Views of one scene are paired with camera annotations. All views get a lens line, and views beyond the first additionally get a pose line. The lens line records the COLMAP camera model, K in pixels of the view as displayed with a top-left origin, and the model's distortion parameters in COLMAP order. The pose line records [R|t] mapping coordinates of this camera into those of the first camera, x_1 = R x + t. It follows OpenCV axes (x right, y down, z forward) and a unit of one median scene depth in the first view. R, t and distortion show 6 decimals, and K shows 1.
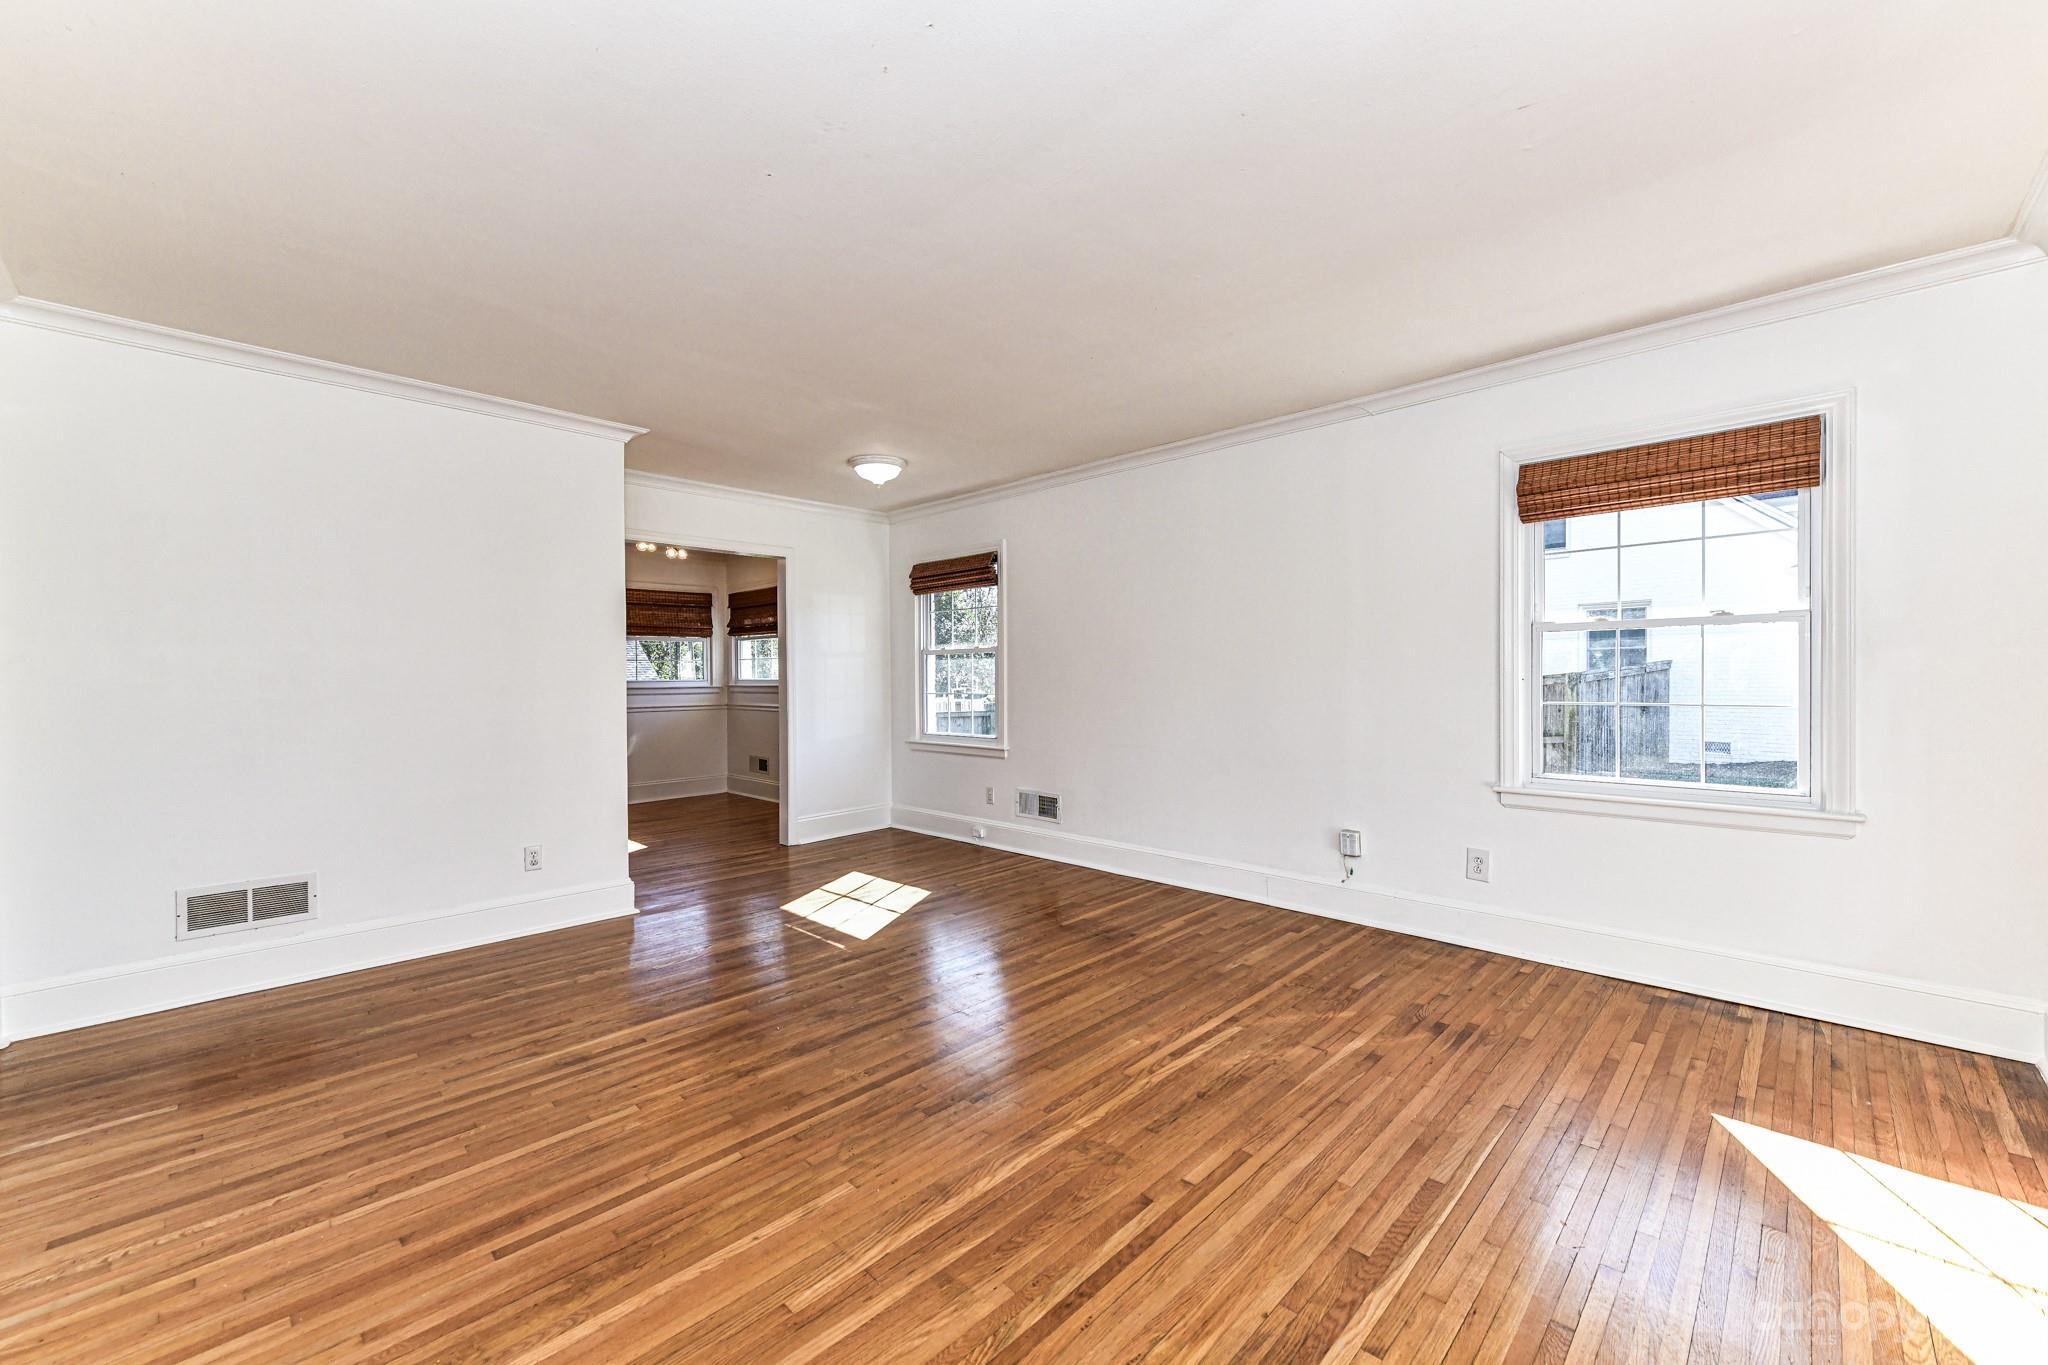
lens RADIAL K [[805.4, 0, 1032.9], [0, 805.4, 681.6], [0, 0, 1]] dist [0.003845, -0.001883]
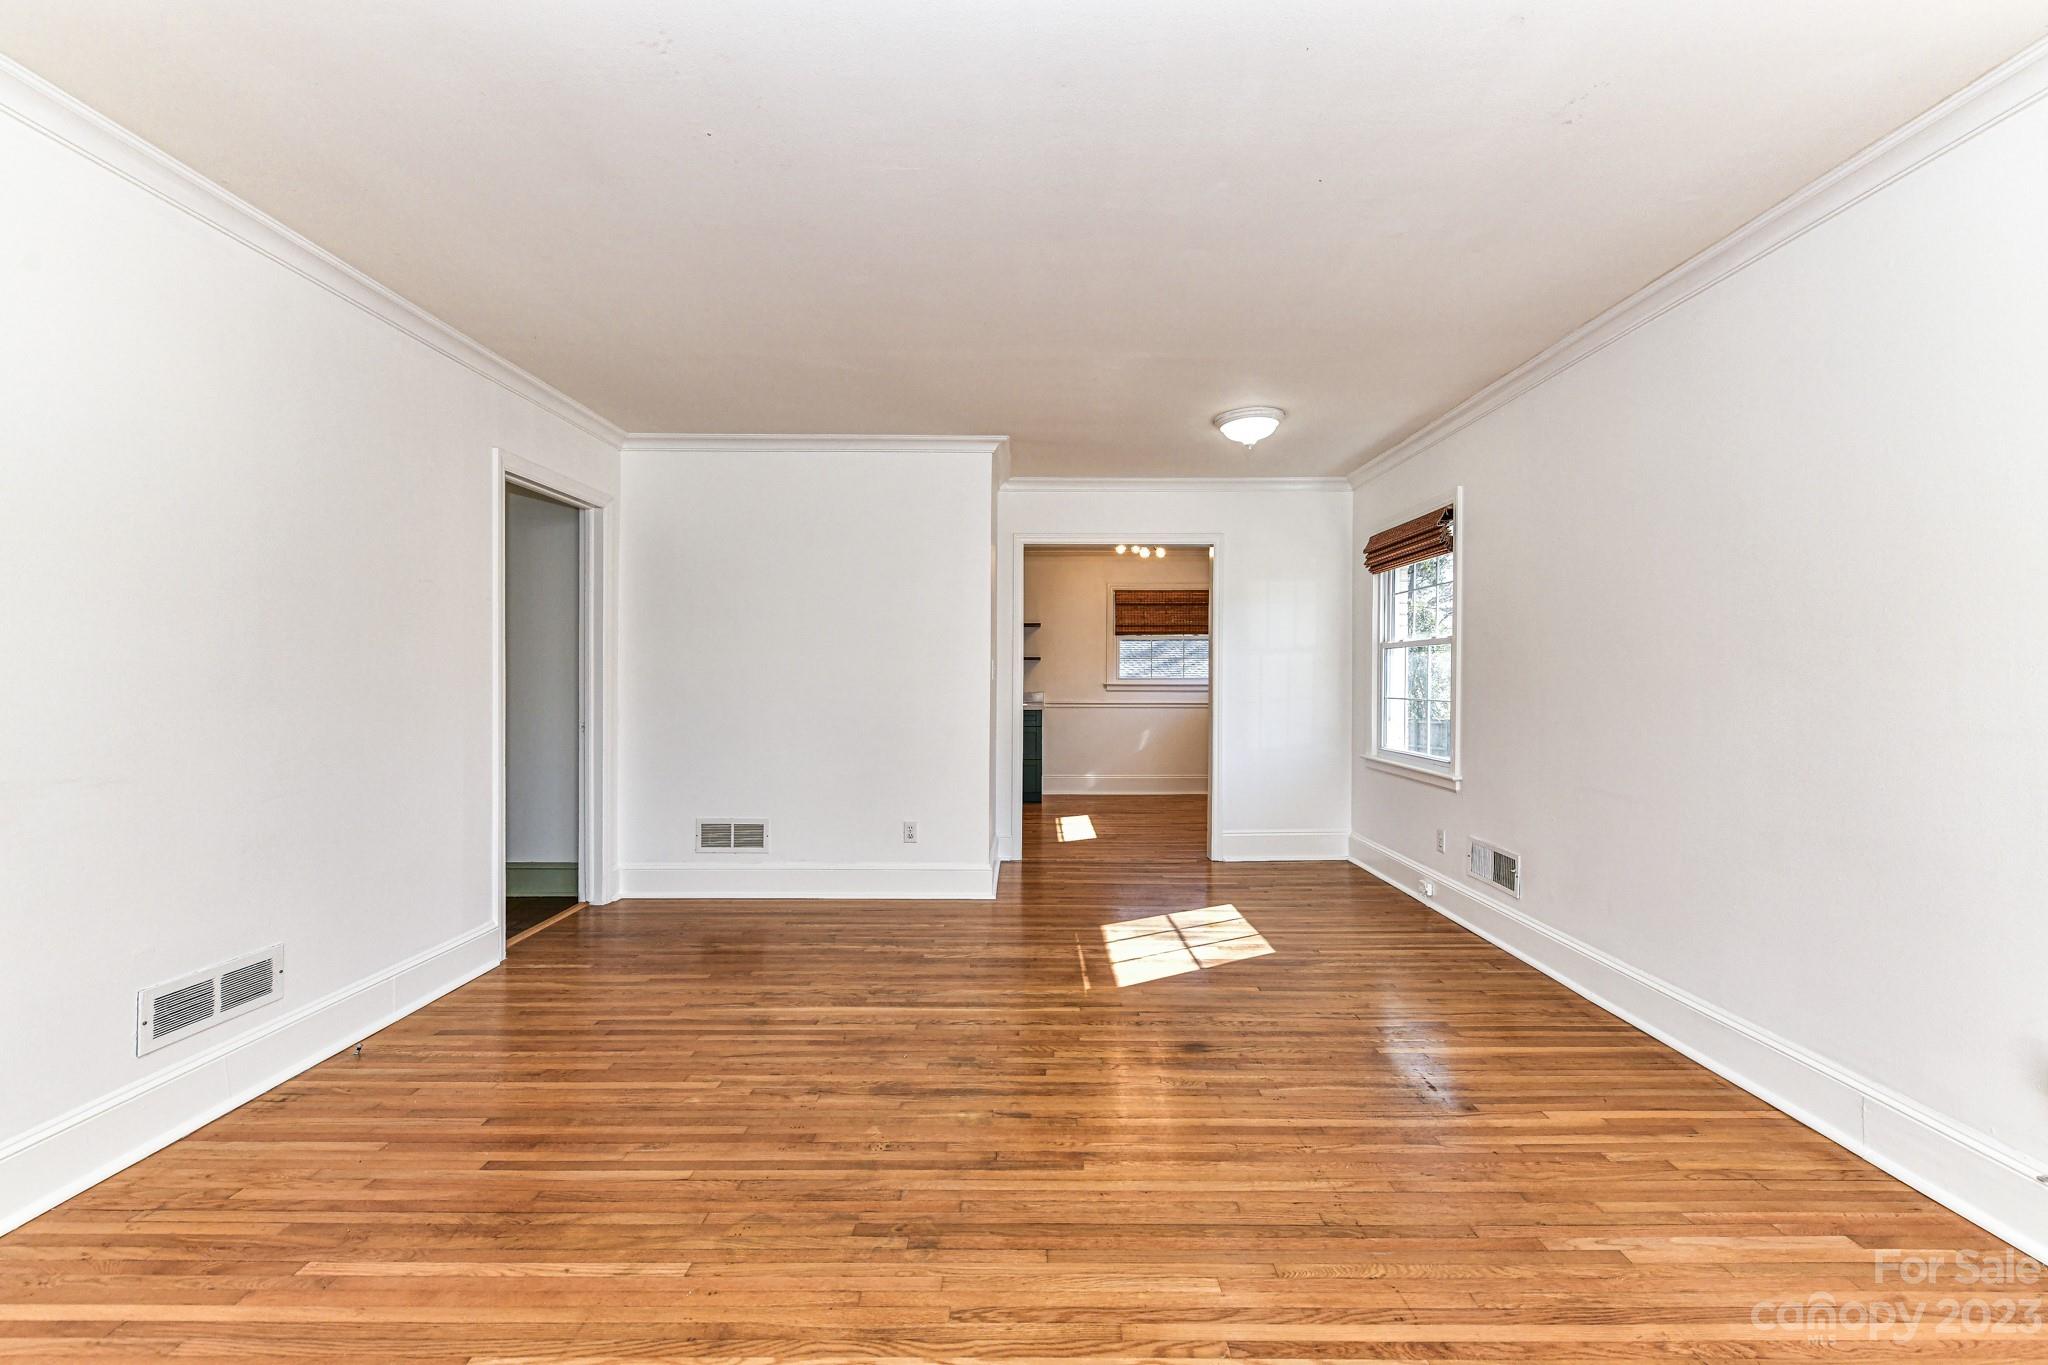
lens RADIAL K [[805.4, 0, 1032.8], [0, 805.4, 680.5], [0, 0, 1]] dist [0.003845, -0.001883]
pose [[0.691929, 0.013765, -0.721834, 0.323560], [-0.012254, 0.999898, 0.007322, -0.006368], [0.721861, 0.003779, 0.692027, 0.338208]]
